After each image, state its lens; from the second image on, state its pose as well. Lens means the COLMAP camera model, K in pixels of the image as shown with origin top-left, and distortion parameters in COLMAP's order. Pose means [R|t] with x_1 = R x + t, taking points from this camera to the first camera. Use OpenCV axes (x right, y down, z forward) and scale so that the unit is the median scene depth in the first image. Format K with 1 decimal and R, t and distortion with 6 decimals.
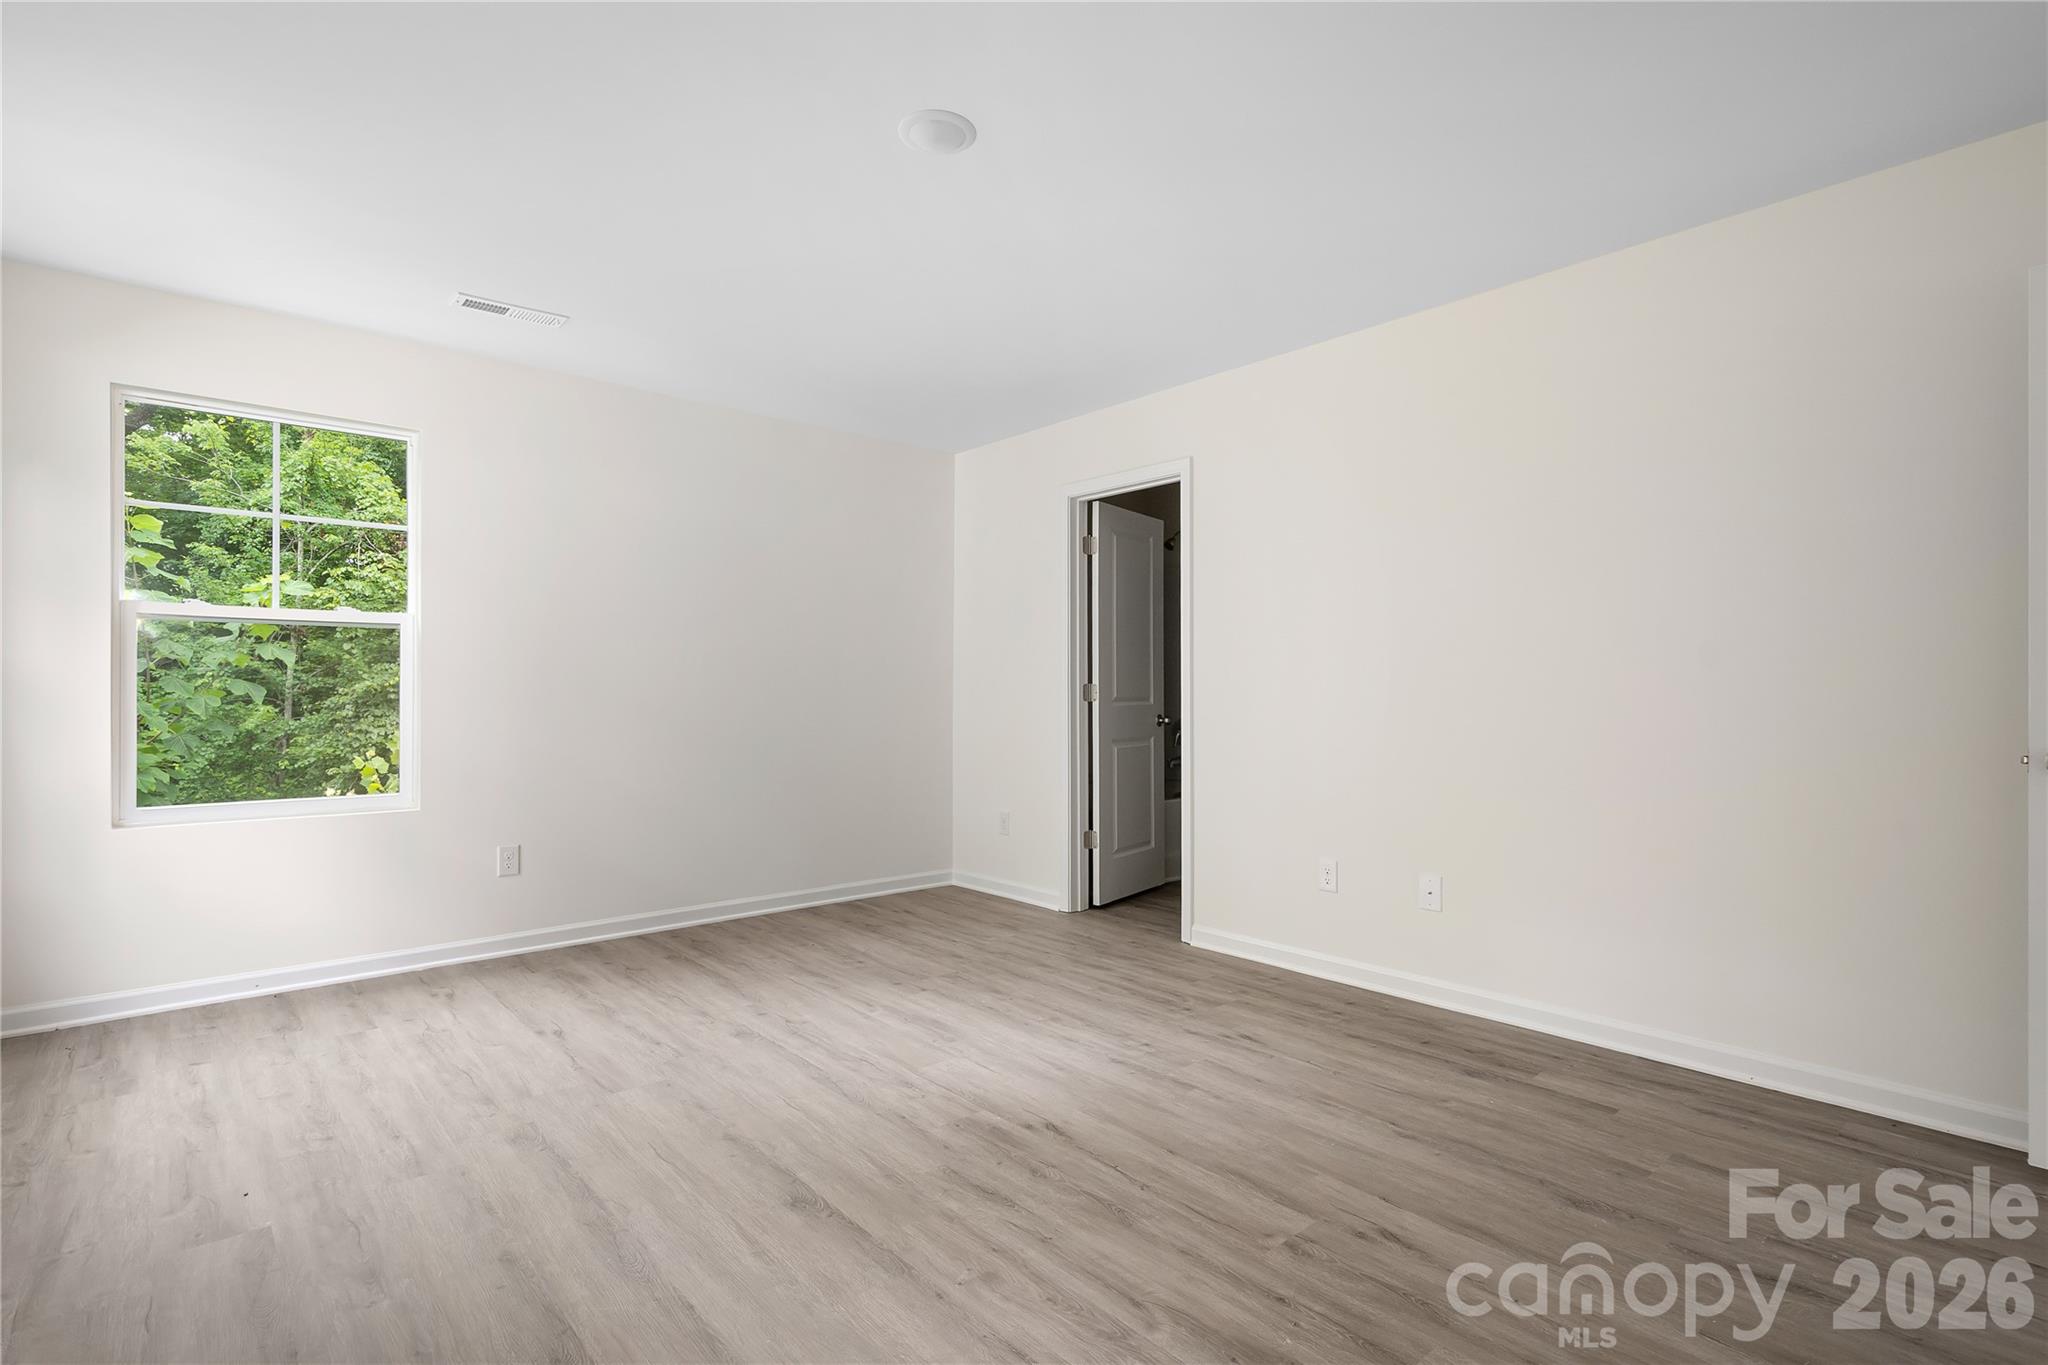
lens RADIAL K [[950.0, 0, 1025.9], [0, 950.0, 696.7], [0, 0, 1]] dist [0.025273, -0.018145]
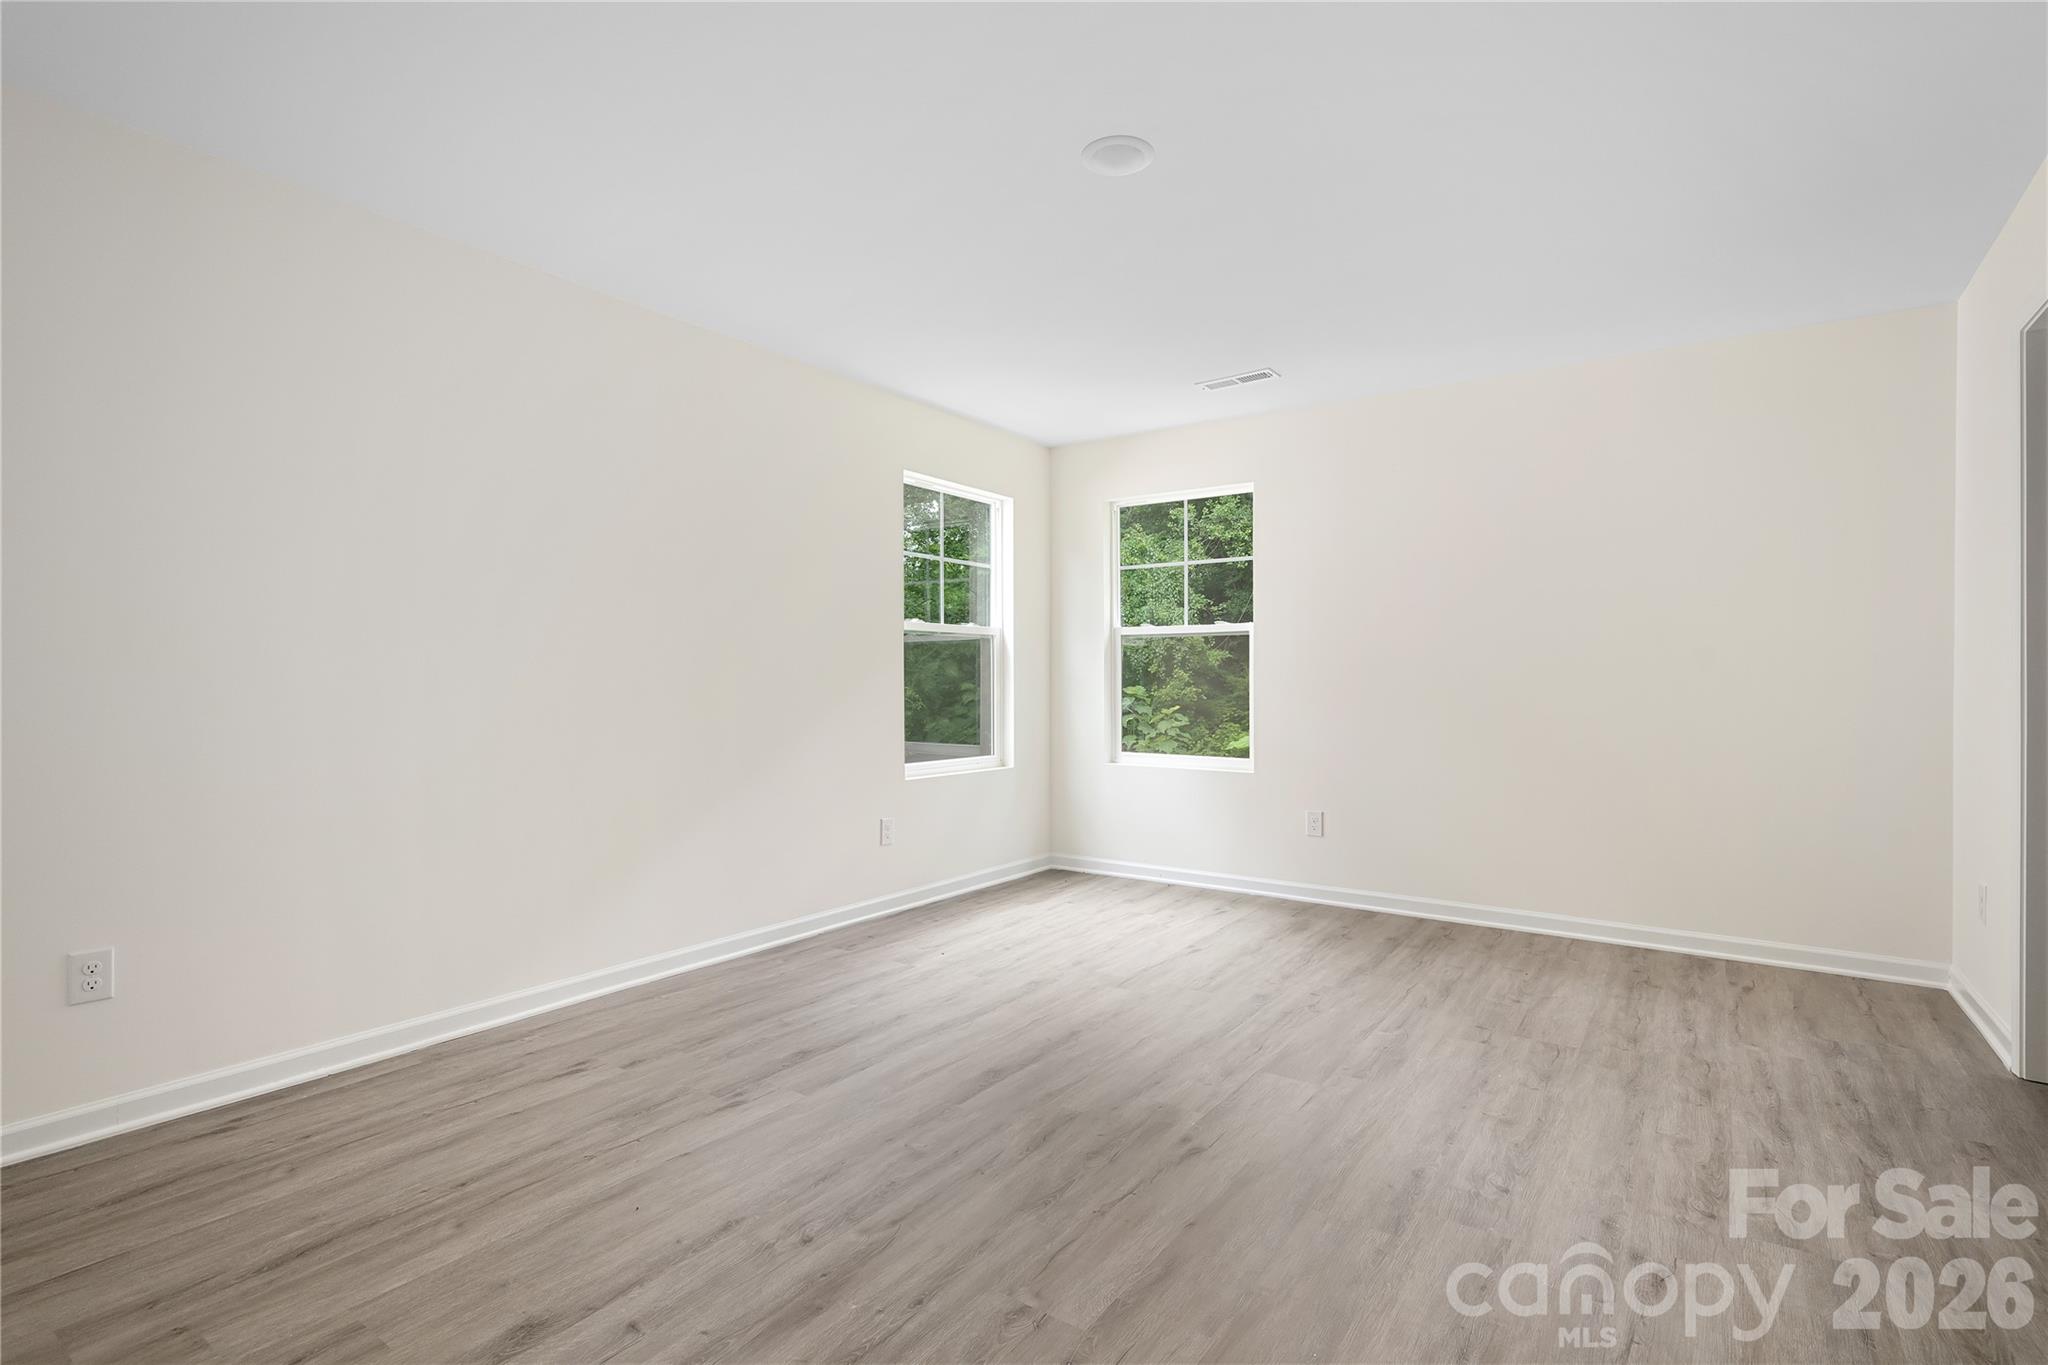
lens RADIAL K [[950.0, 0, 1025.9], [0, 950.0, 696.7], [0, 0, 1]] dist [0.025273, -0.018145]
pose [[0.253132, 0.012343, -0.967353, 0.628720], [-0.003568, 0.999924, 0.011825, 0.003554], [0.967425, 0.000458, 0.253156, 0.443296]]
